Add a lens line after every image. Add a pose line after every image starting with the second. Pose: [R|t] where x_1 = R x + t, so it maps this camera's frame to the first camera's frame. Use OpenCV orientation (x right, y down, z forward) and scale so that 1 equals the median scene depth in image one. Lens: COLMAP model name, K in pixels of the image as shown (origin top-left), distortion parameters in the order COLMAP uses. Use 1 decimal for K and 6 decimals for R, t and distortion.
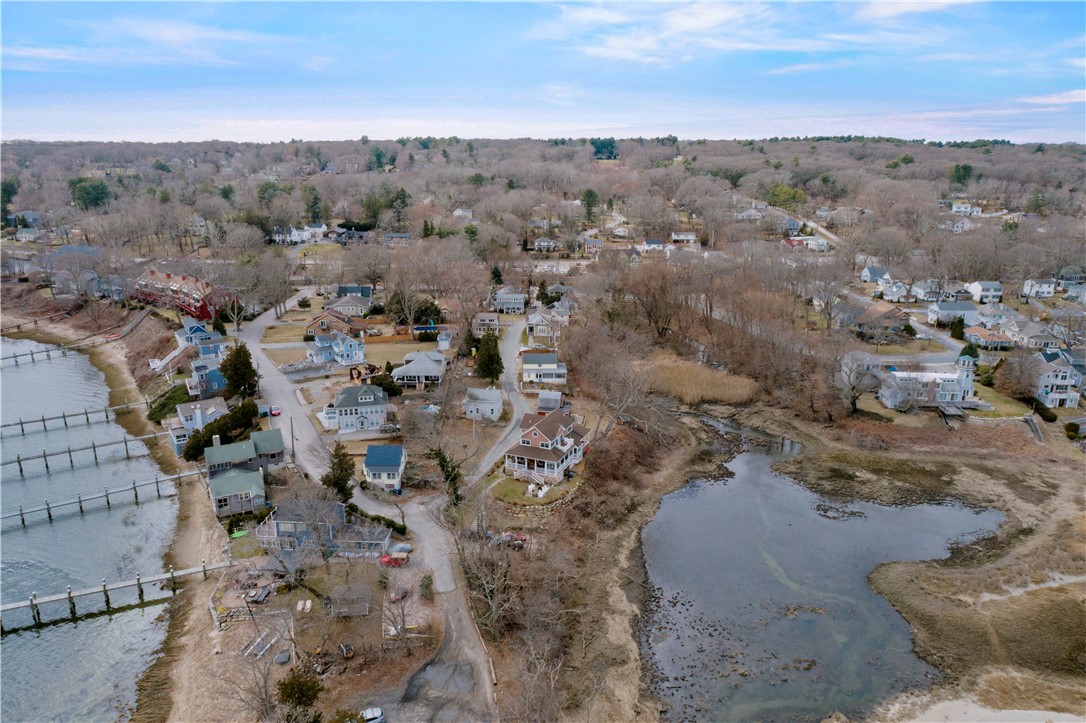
lens RADIAL K [[741.6, 0, 546.3], [0, 741.6, 360.5], [0, 0, 1]] dist [-0.007829, 0.024088]
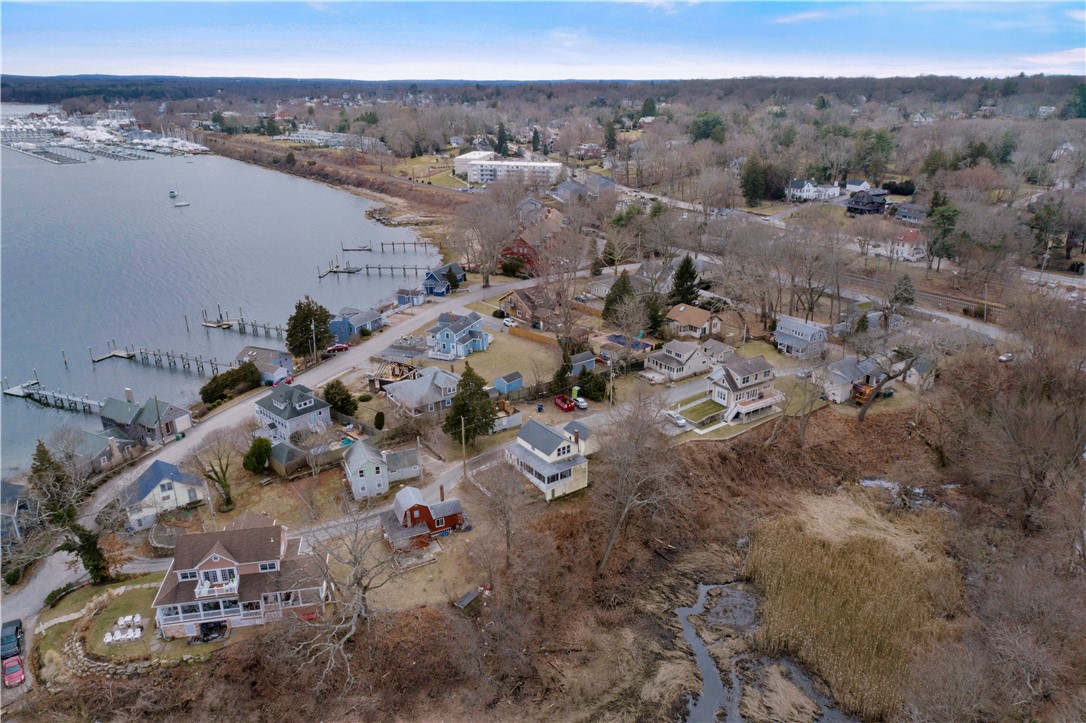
lens RADIAL K [[735.0, 0, 552.7], [0, 735.0, 364.5], [0, 0, 1]] dist [0.005477, 0.003685]
pose [[0.589458, 0.295742, -0.751715, 0.486513], [-0.230643, 0.953452, 0.194252, -0.202495], [0.774172, 0.058874, 0.630231, 0.694865]]
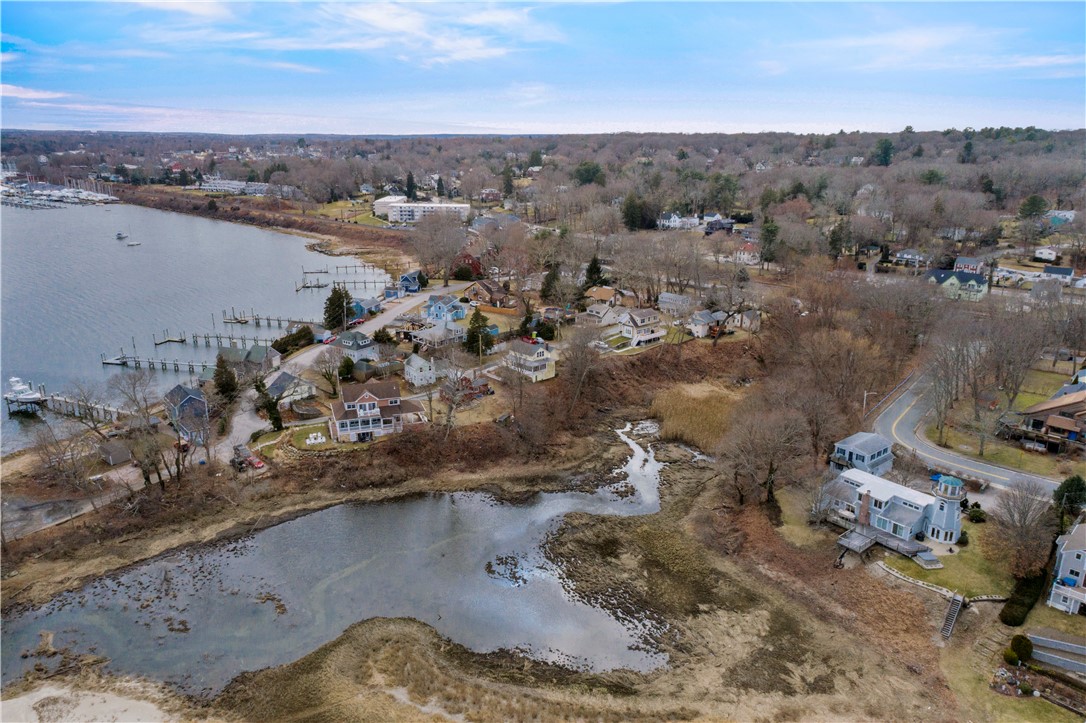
lens RADIAL K [[736.2, 0, 537.8], [0, 736.2, 361.6], [0, 0, 1]] dist [0.005556, 0.003834]
pose [[0.699355, 0.216008, -0.681354, 0.769442], [-0.206489, 0.973656, 0.096732, -0.095151], [0.684299, 0.073042, 0.725534, 0.320768]]
